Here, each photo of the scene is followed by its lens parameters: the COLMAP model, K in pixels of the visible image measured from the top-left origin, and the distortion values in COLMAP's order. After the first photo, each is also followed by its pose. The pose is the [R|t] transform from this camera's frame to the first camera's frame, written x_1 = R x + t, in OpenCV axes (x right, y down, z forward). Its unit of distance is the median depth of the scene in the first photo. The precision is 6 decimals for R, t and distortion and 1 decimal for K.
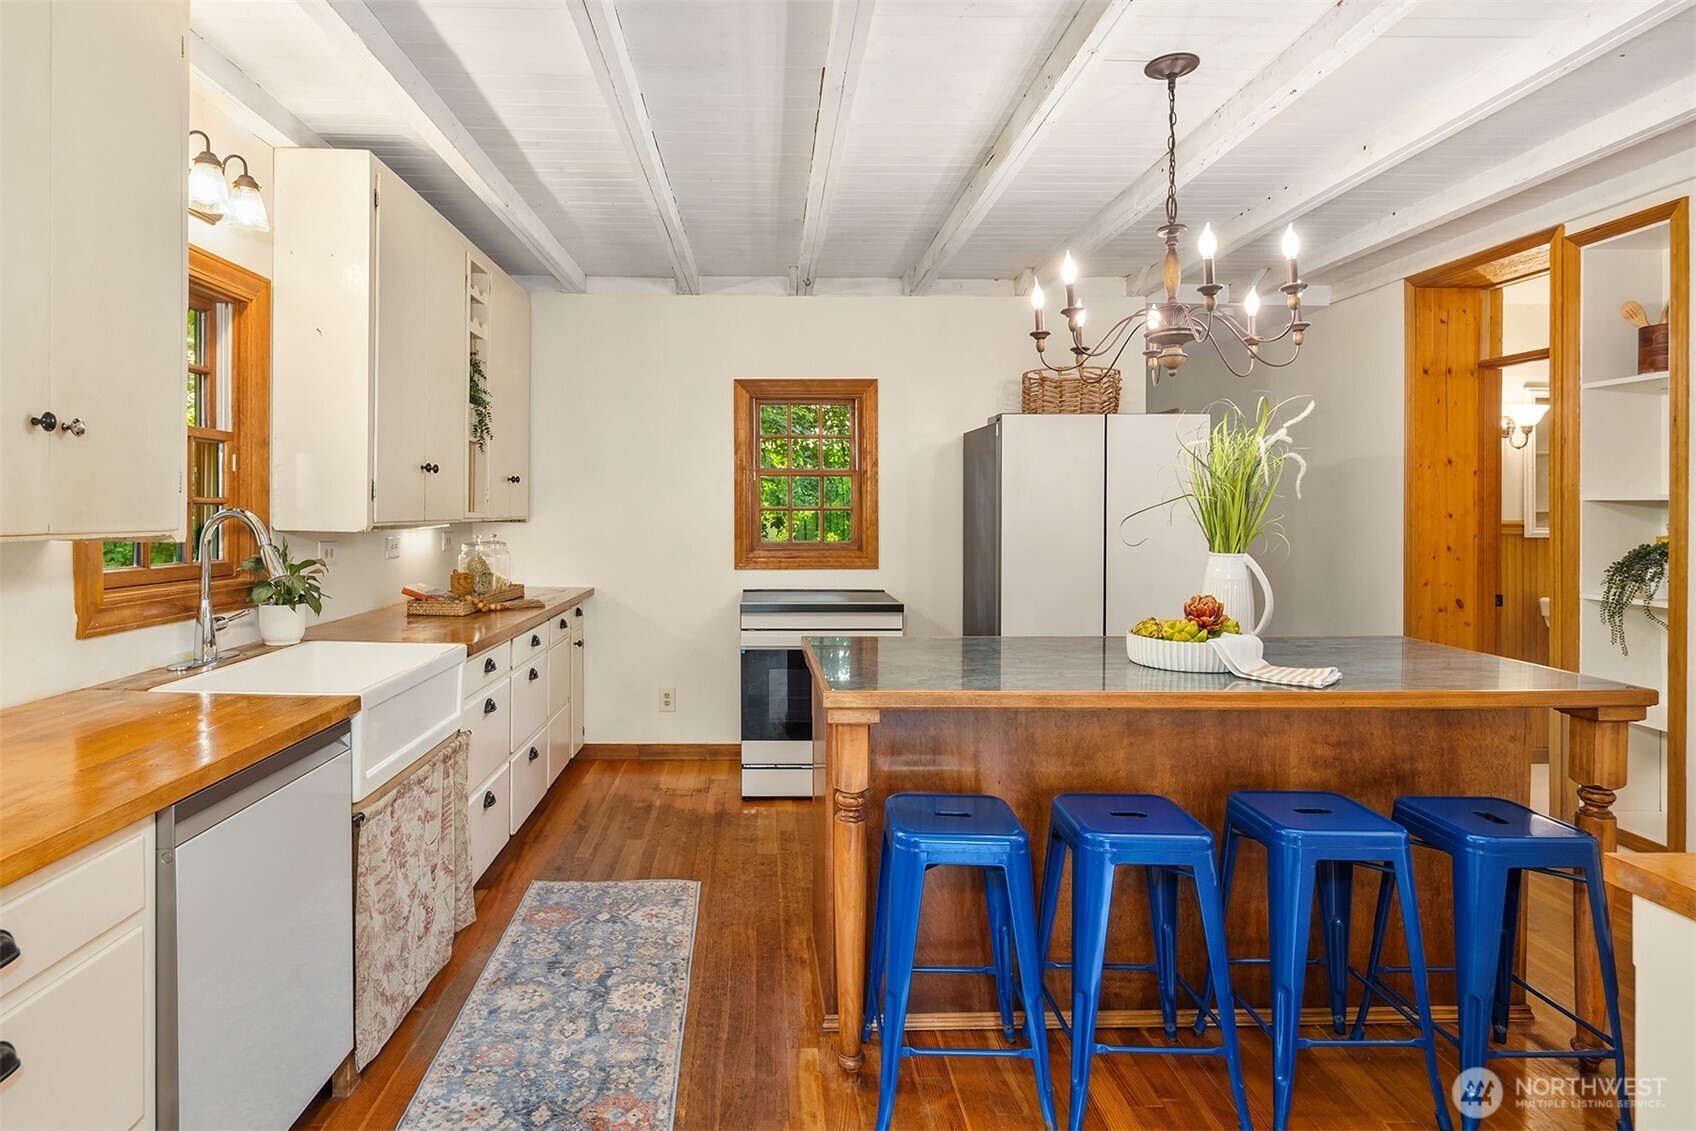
lens RADIAL K [[920.6, 0, 782.3], [0, 920.6, 514.1], [0, 0, 1]] dist [-0.002510, -0.000518]
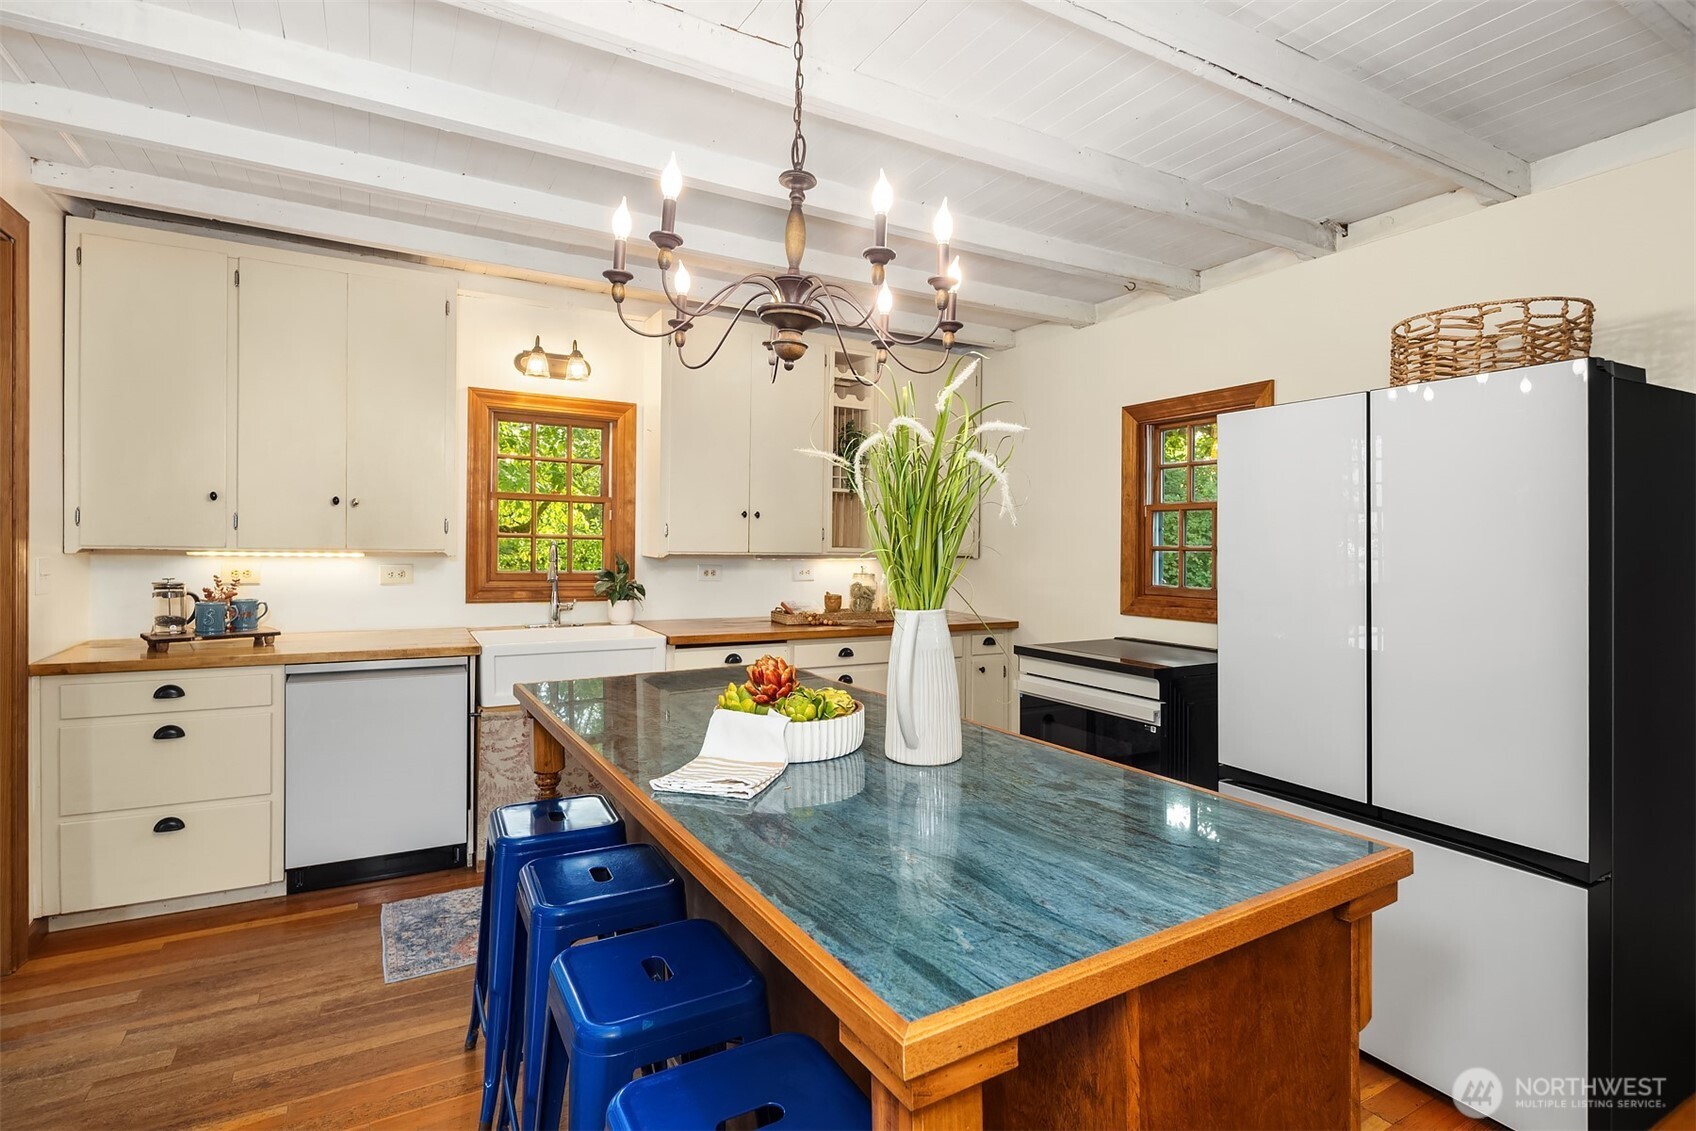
lens RADIAL K [[823.1, 0, 847.2], [0, 823.1, 547.6], [0, 0, 1]] dist [0.002540, 0.000046]
pose [[0.479064, 0.002622, -0.877776, 0.979531], [-0.016660, 0.999843, -0.006107, 0.006227], [0.877622, 0.017549, 0.479033, 0.668989]]
